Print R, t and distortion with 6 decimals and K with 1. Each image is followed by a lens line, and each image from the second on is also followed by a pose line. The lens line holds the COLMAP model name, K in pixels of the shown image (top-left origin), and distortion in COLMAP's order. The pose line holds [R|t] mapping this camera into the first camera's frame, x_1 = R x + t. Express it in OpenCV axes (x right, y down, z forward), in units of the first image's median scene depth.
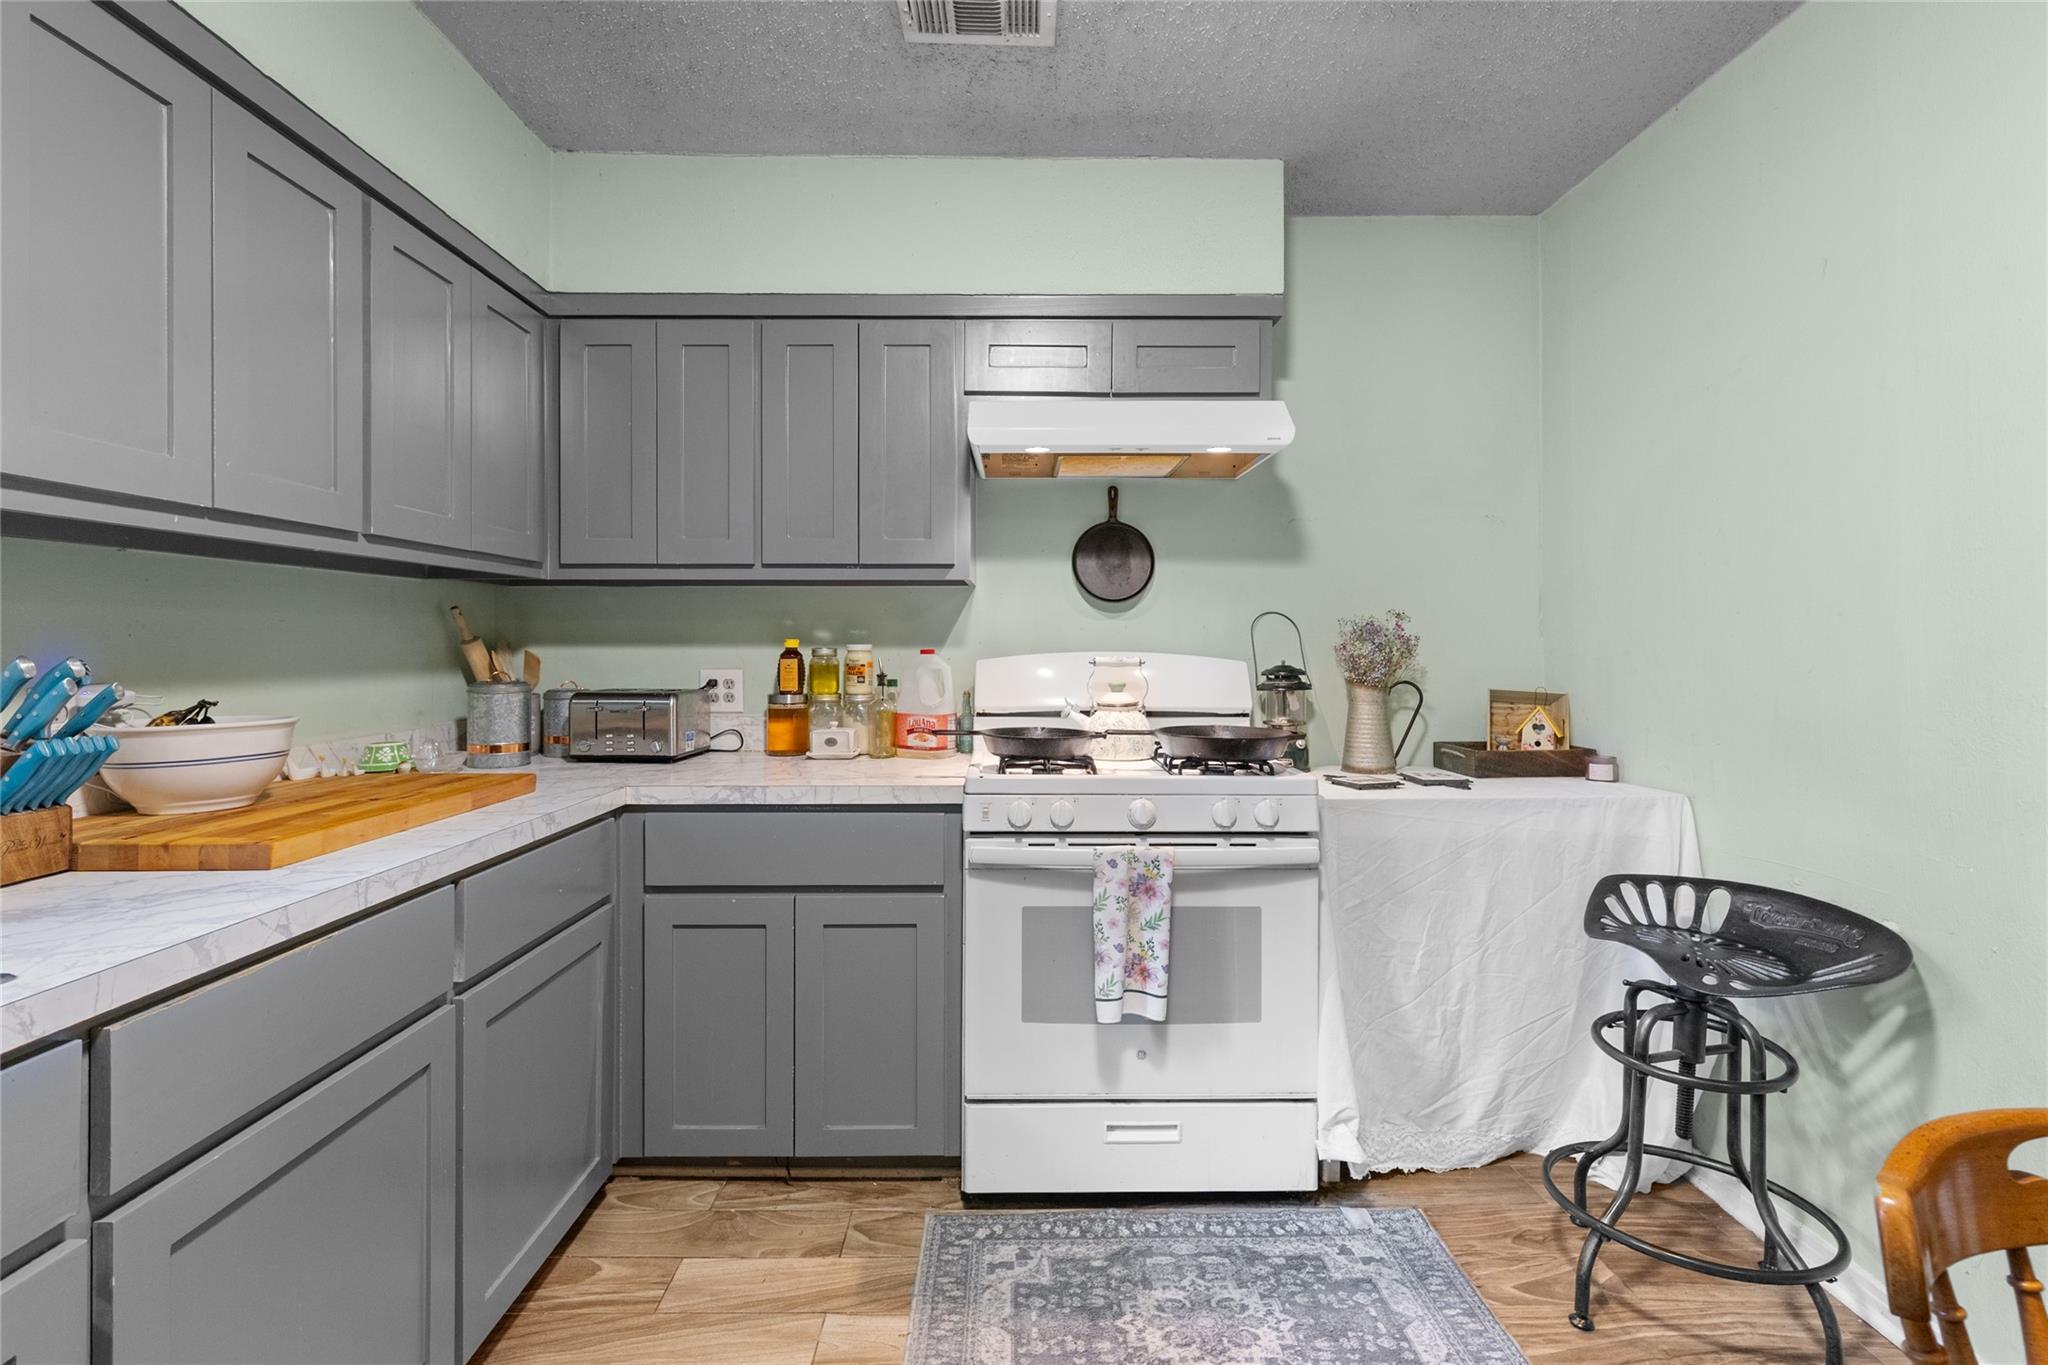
lens RADIAL K [[930.7, 0, 1021.3], [0, 930.7, 643.4], [0, 0, 1]] dist [0.003608, -0.000038]
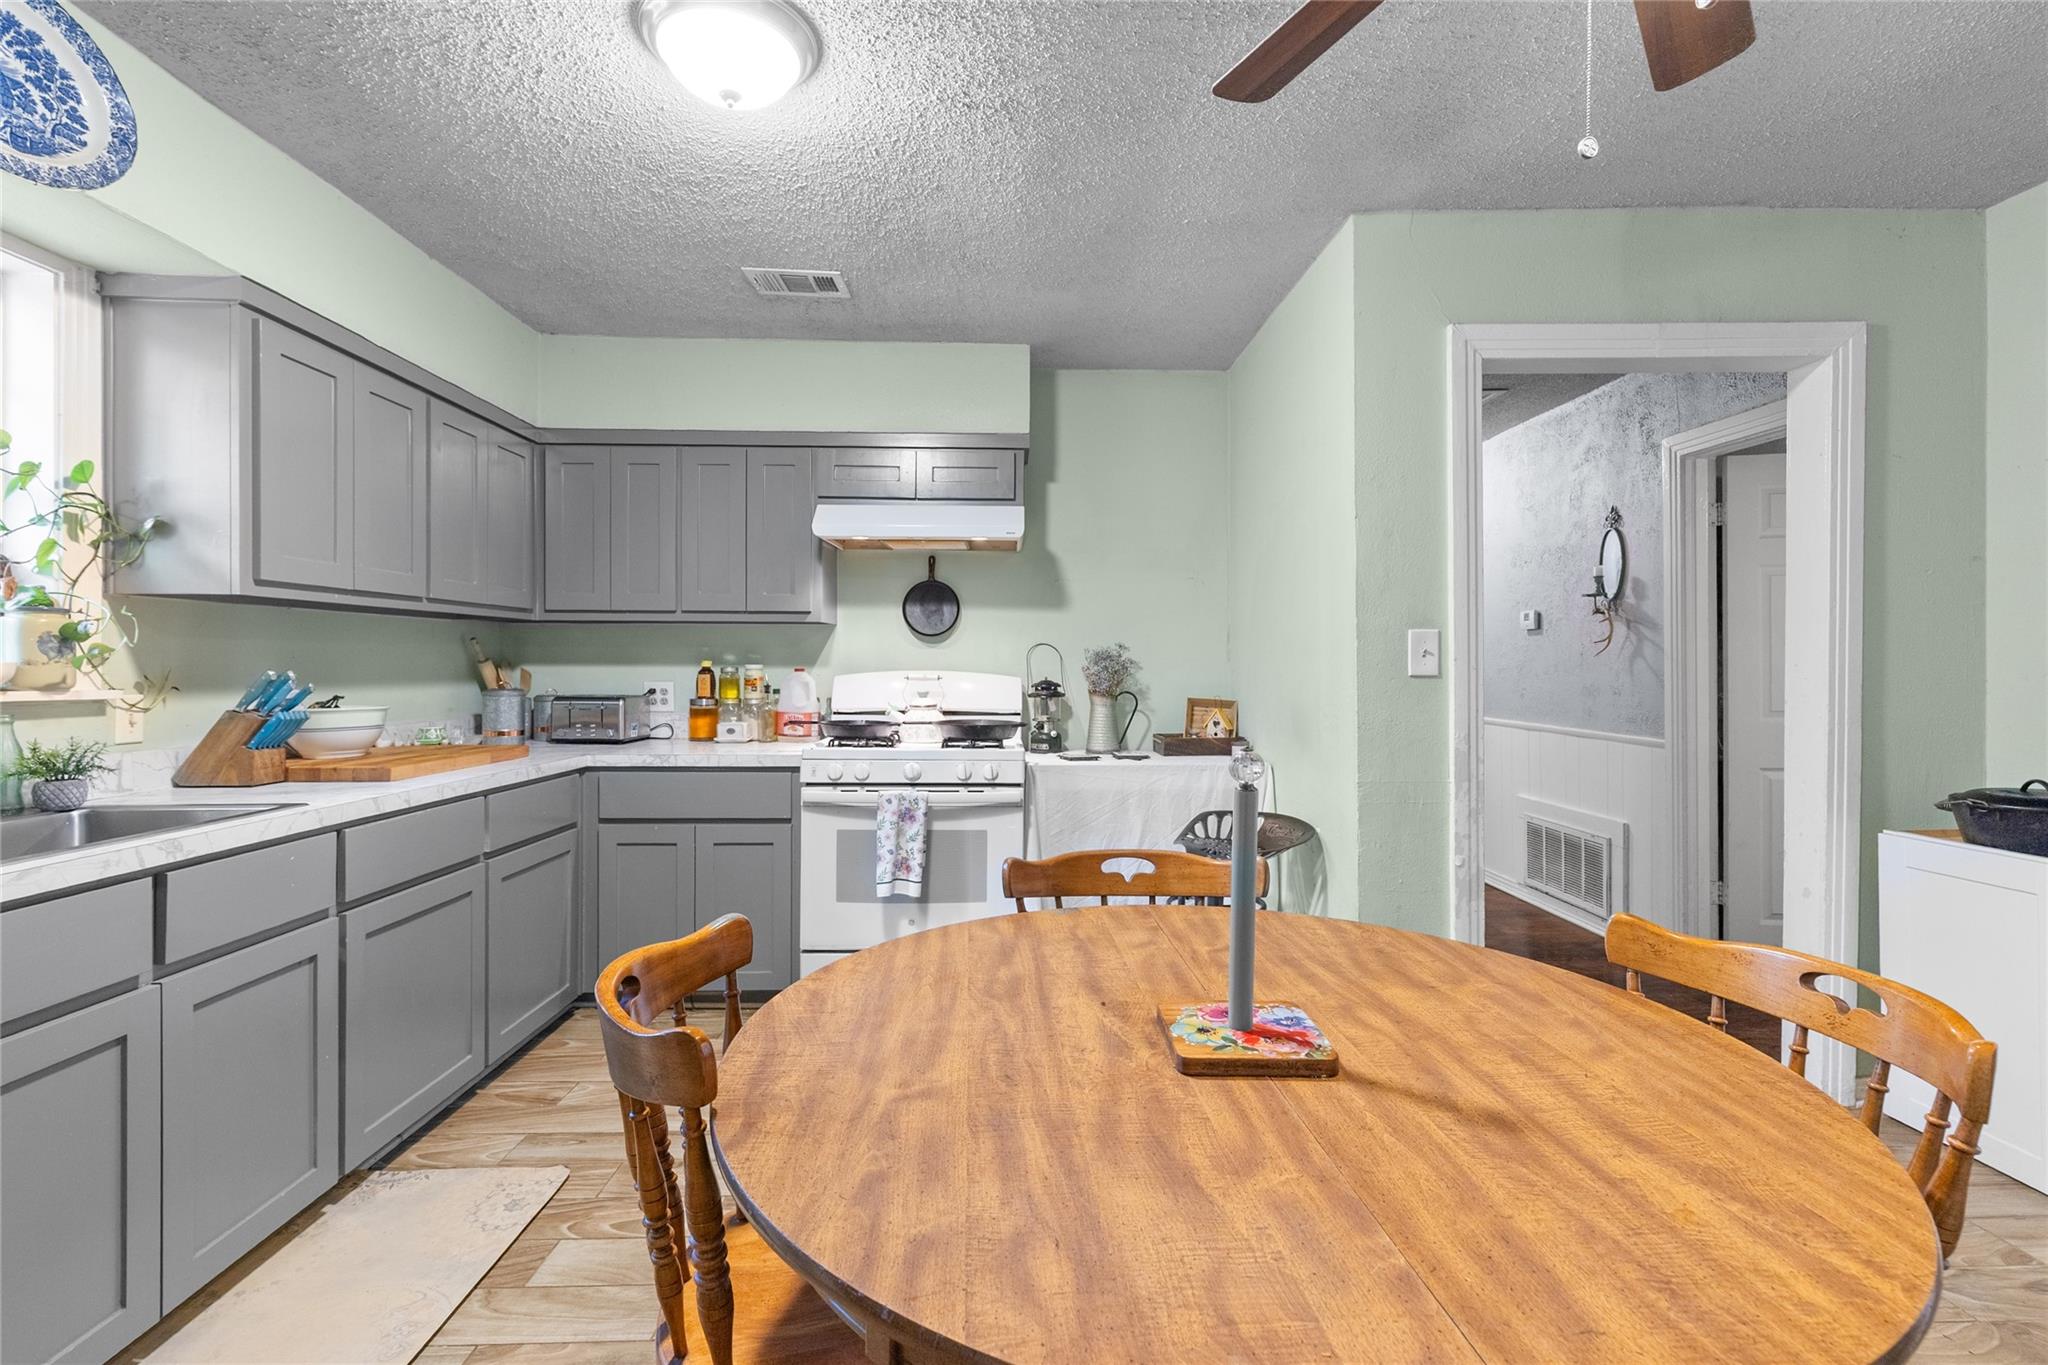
lens RADIAL K [[921.6, 0, 1023.7], [0, 921.6, 670.0], [0, 0, 1]] dist [0.003052, -0.000695]
pose [[0.999874, 0.004507, 0.015192, 0.249069], [-0.004611, 0.999966, 0.006808, -0.002535], [-0.015161, -0.006877, 0.999861, -0.488749]]
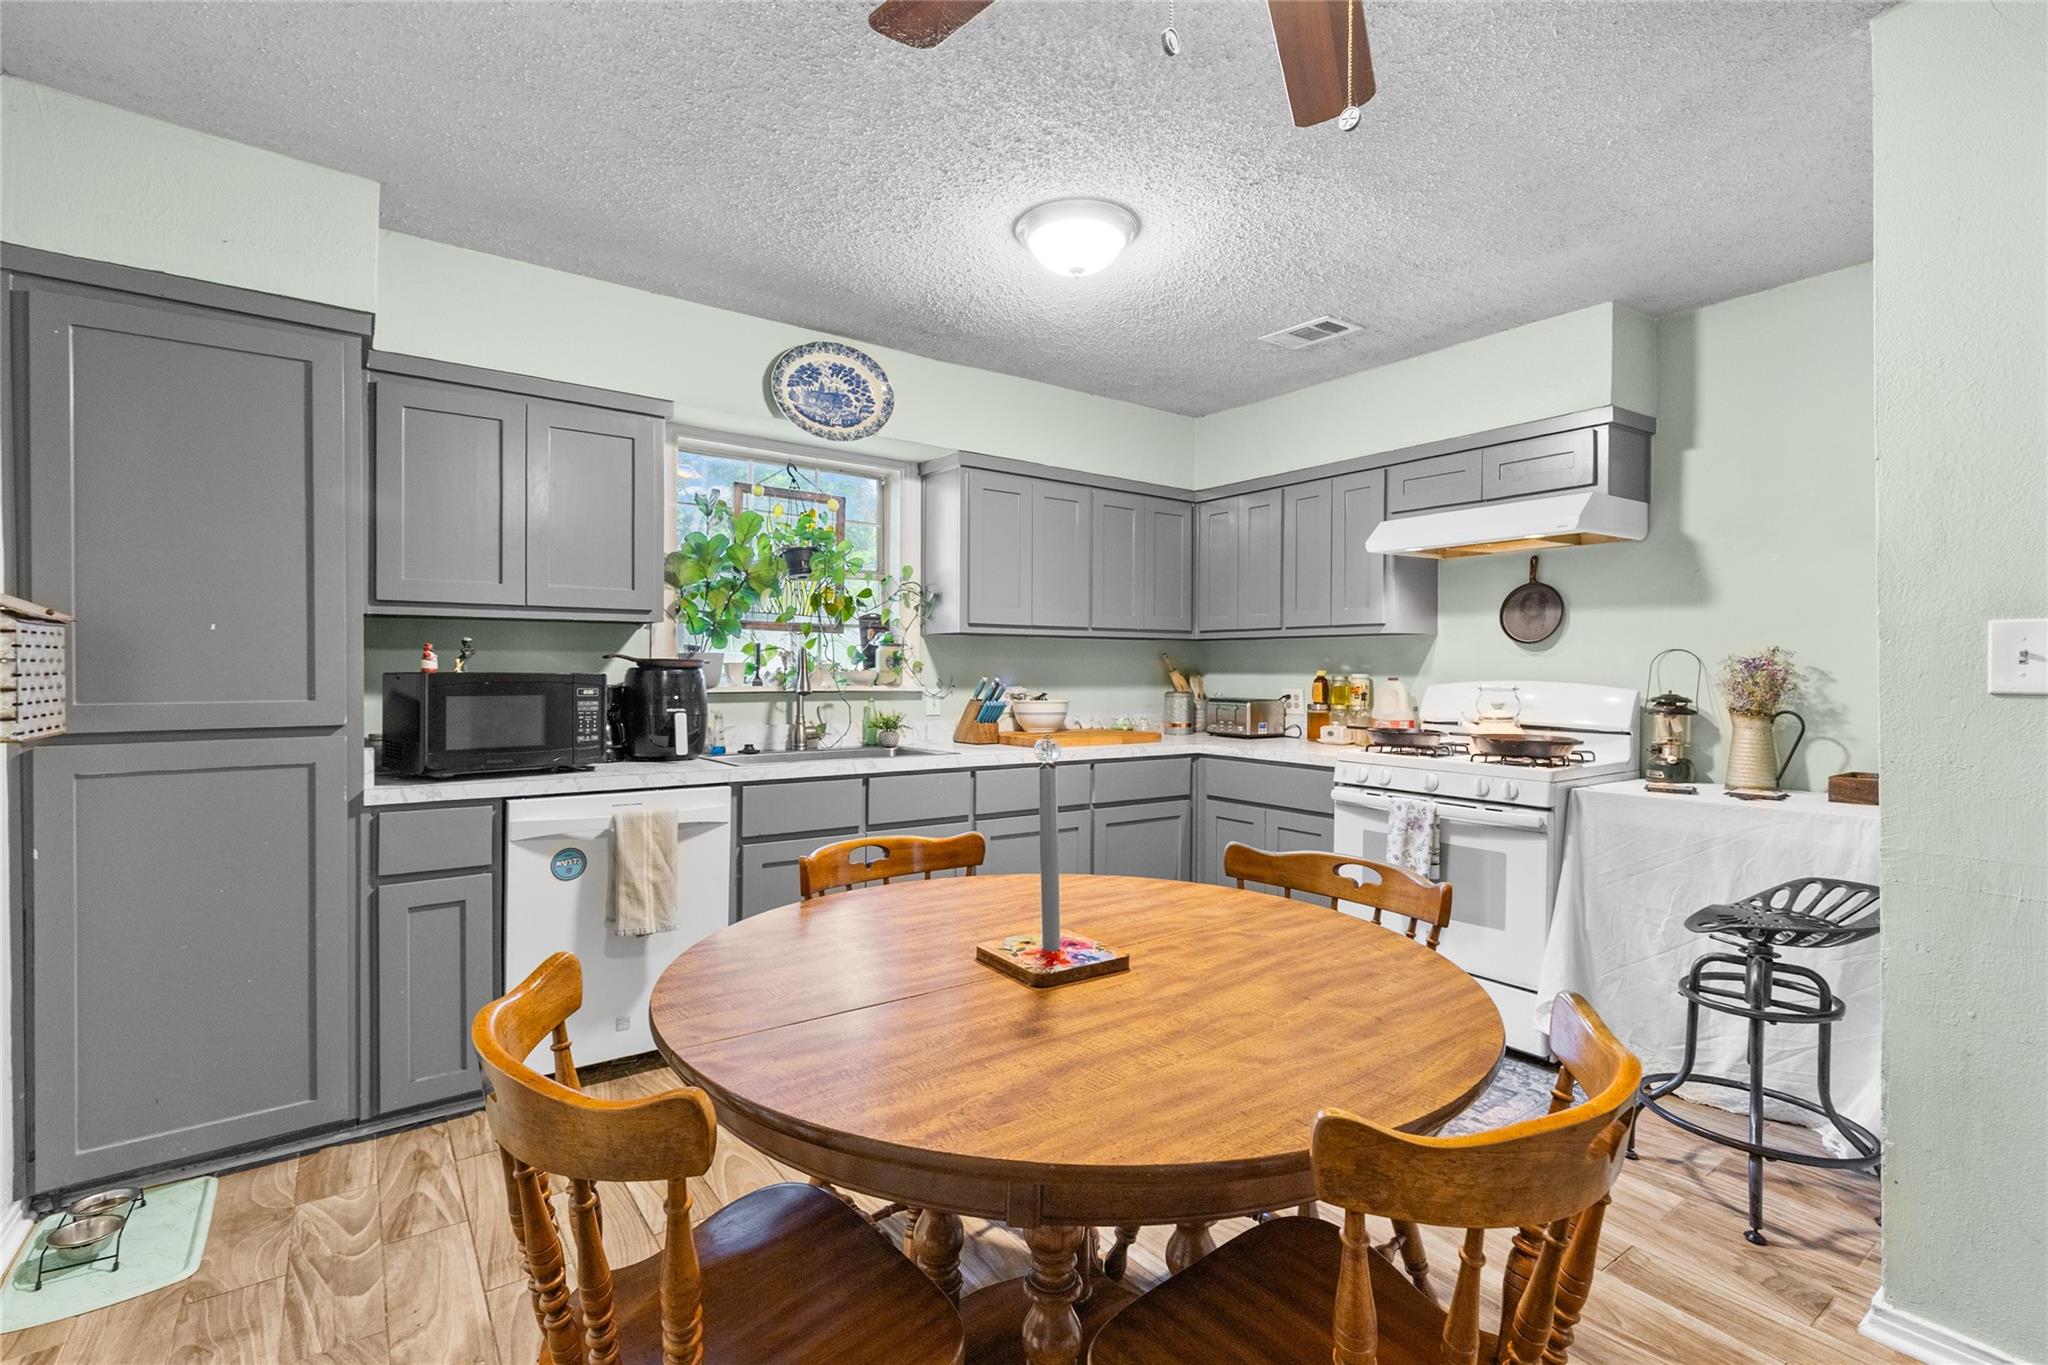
lens RADIAL K [[919.1, 0, 1028.3], [0, 919.1, 678.8], [0, 0, 1]] dist [0.002816, -0.000175]
pose [[0.584495, 0.011407, -0.811317, 0.840062], [-0.004922, 0.999933, 0.010513, -0.004963], [0.811382, -0.002151, 0.584512, -0.395487]]
